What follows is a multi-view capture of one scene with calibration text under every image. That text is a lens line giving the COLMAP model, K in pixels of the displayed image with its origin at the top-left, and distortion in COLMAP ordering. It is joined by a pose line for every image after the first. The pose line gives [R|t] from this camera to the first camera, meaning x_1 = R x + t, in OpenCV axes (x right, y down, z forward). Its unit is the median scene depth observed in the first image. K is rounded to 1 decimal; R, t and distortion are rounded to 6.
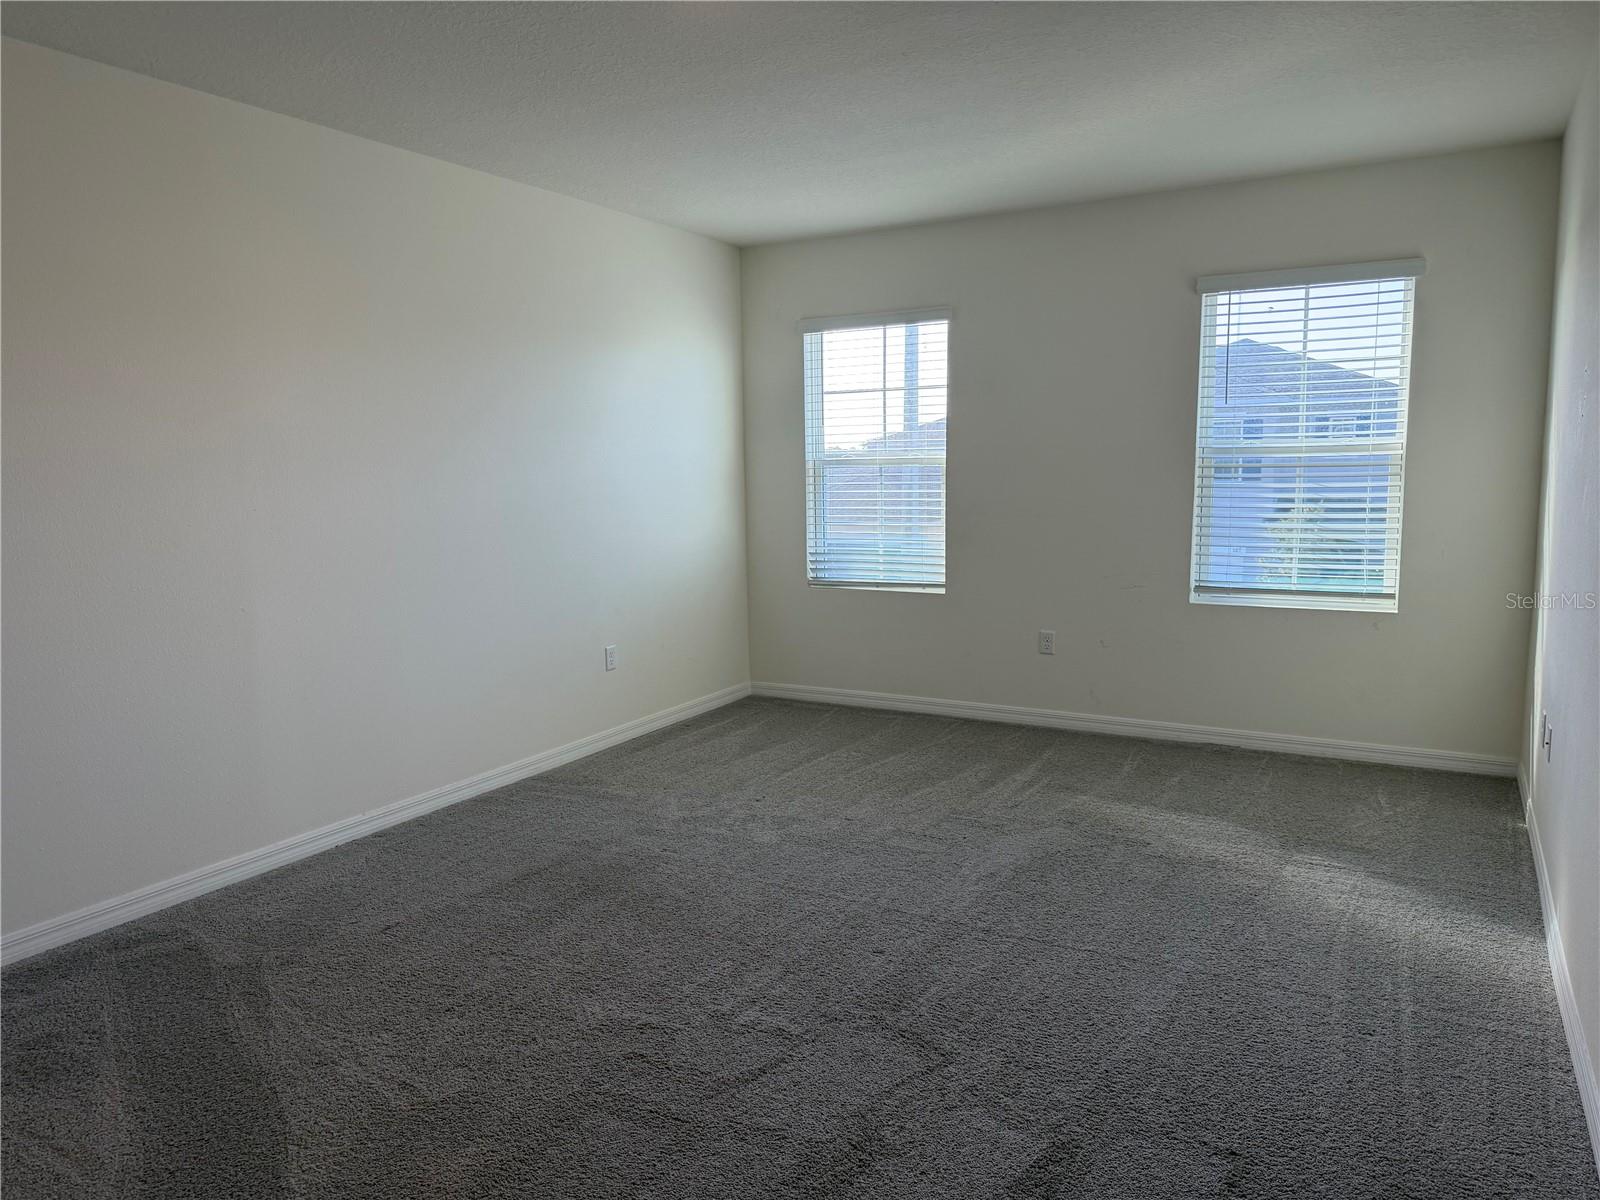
lens RADIAL K [[1118.2, 0, 798.3], [0, 1118.2, 598.5], [0, 0, 1]] dist [0.004750, -0.006566]
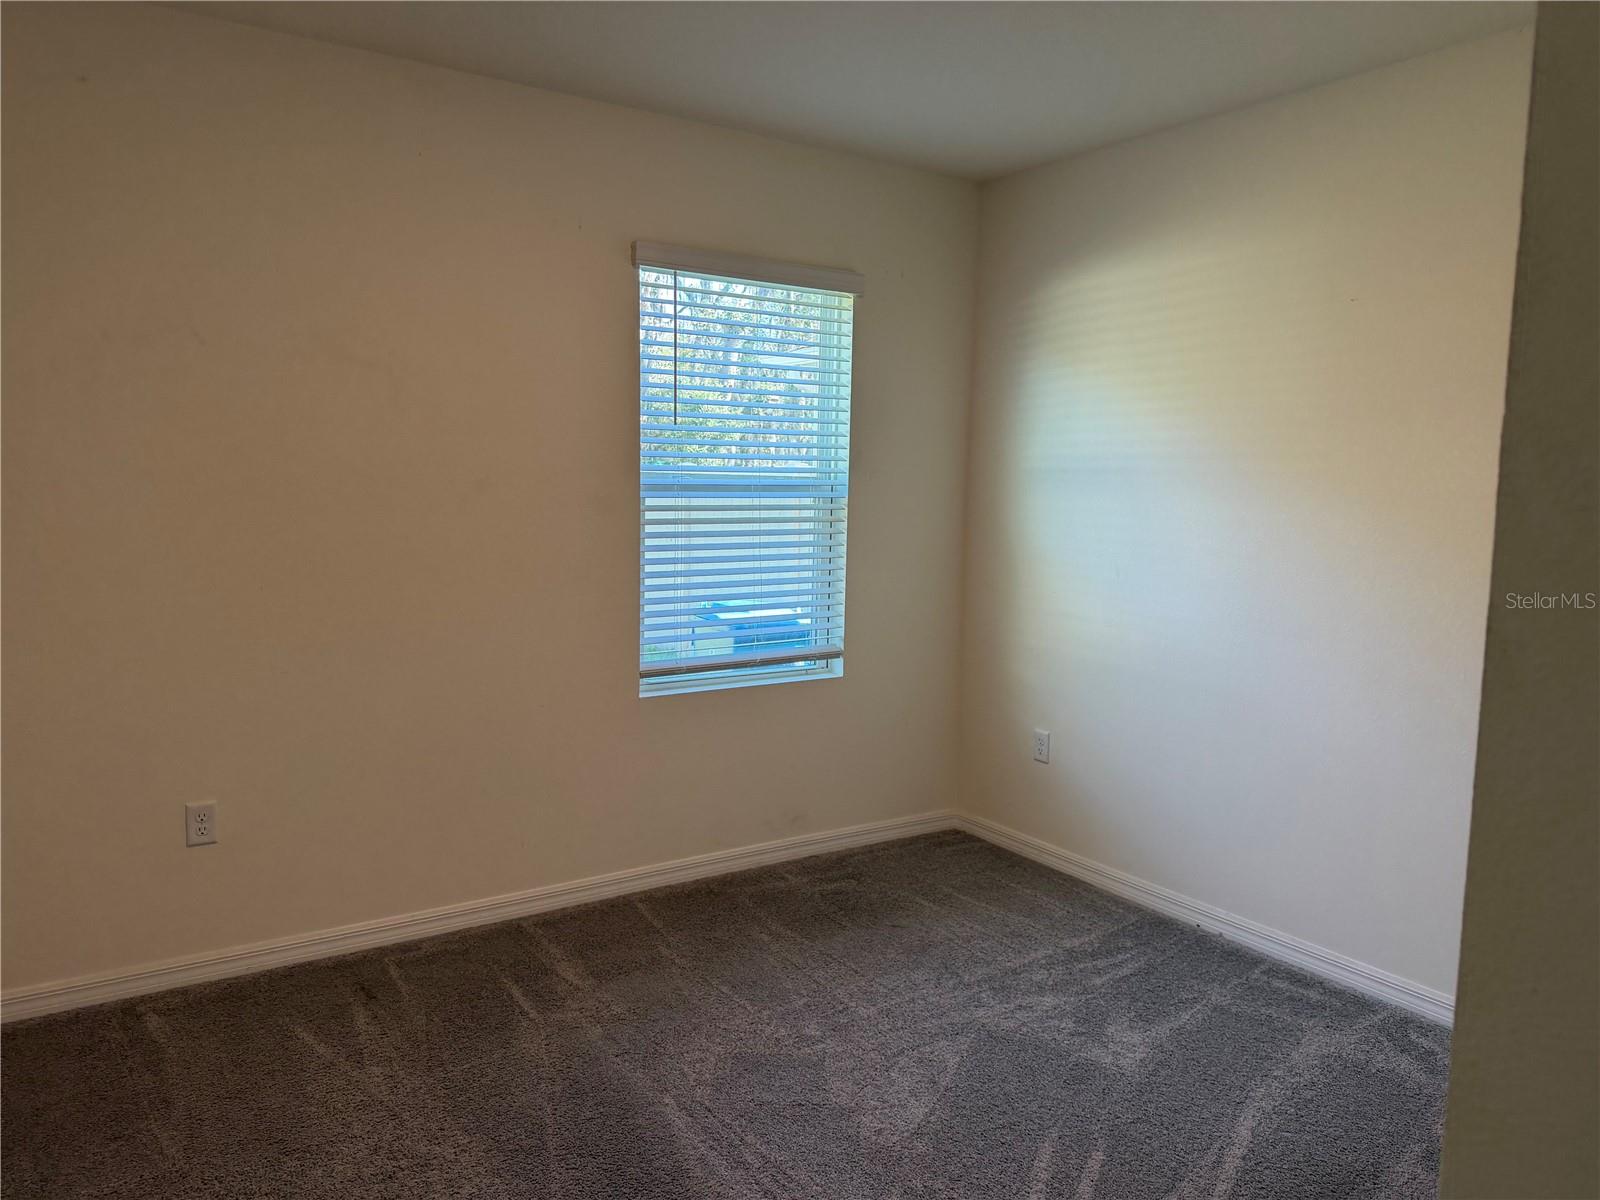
lens RADIAL K [[1118.2, 0, 802.3], [0, 1118.2, 599.0], [0, 0, 1]] dist [0.004750, -0.006566]
pose [[0.904980, 0.073273, -0.419097, 0.199209], [-0.089276, 0.995832, -0.018671, -0.043870], [0.415982, 0.054313, 0.907749, 0.435668]]
